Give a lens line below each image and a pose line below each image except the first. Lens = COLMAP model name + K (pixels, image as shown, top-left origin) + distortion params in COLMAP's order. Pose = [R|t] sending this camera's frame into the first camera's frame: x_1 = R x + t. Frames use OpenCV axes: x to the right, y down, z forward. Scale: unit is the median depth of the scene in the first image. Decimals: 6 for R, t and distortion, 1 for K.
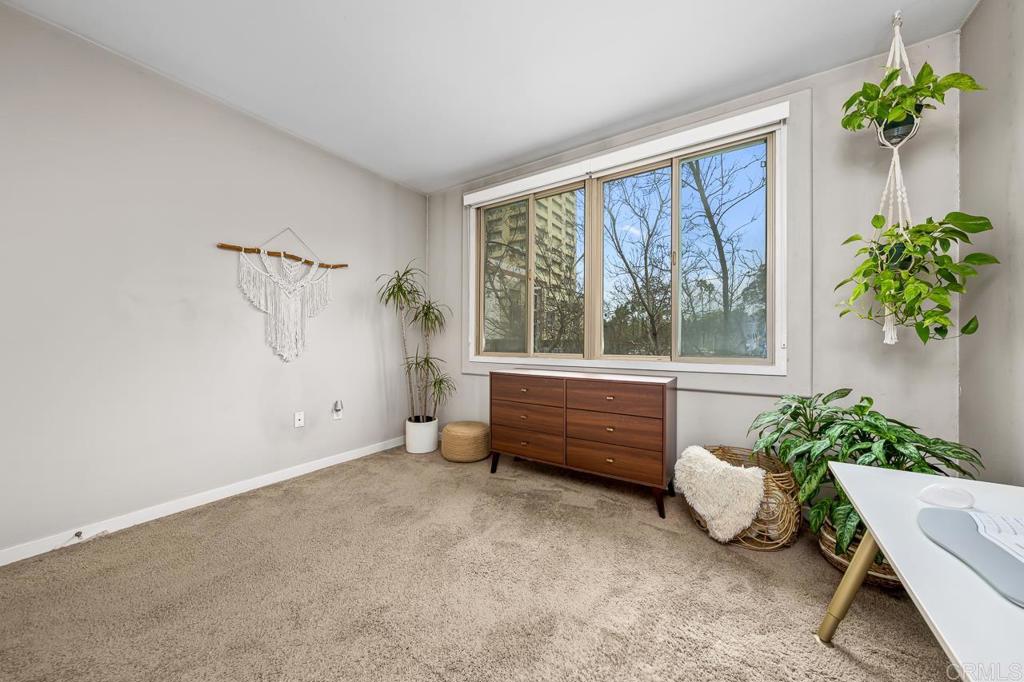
lens RADIAL K [[353.4, 0, 522.1], [0, 353.4, 343.4], [0, 0, 1]] dist [-0.000479, -0.000234]
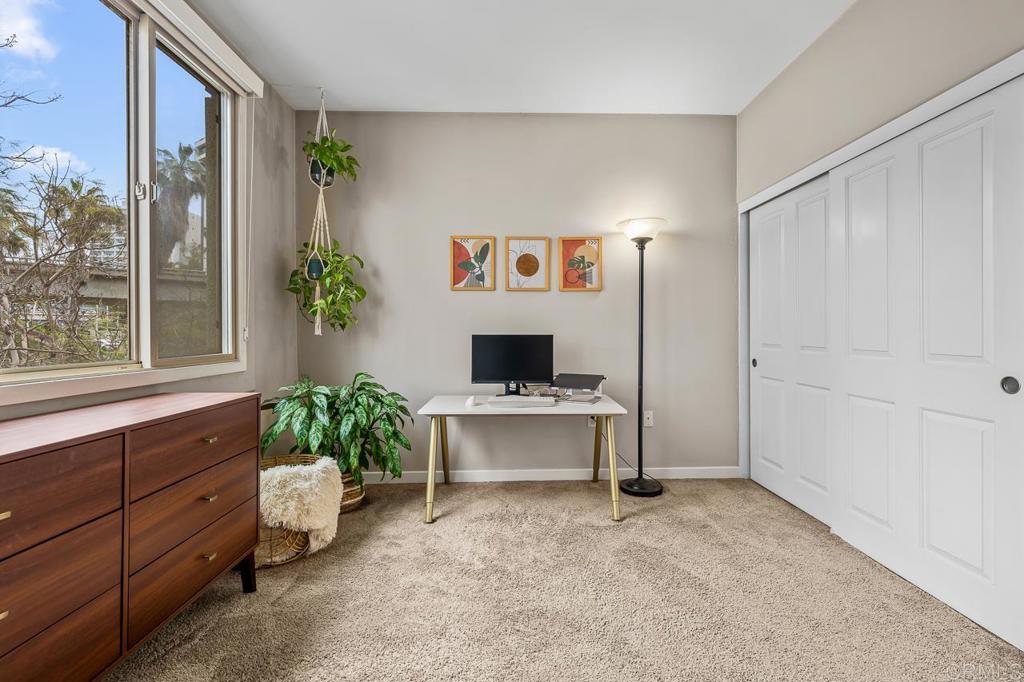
lens RADIAL K [[449.4, 0, 518.8], [0, 449.4, 332.8], [0, 0, 1]] dist [0.004730, -0.001825]
pose [[-0.557002, 0.002523, 0.830508, -0.520990], [0.008661, 0.999959, 0.002771, -0.005038], [-0.830466, 0.008737, -0.557000, 0.893200]]
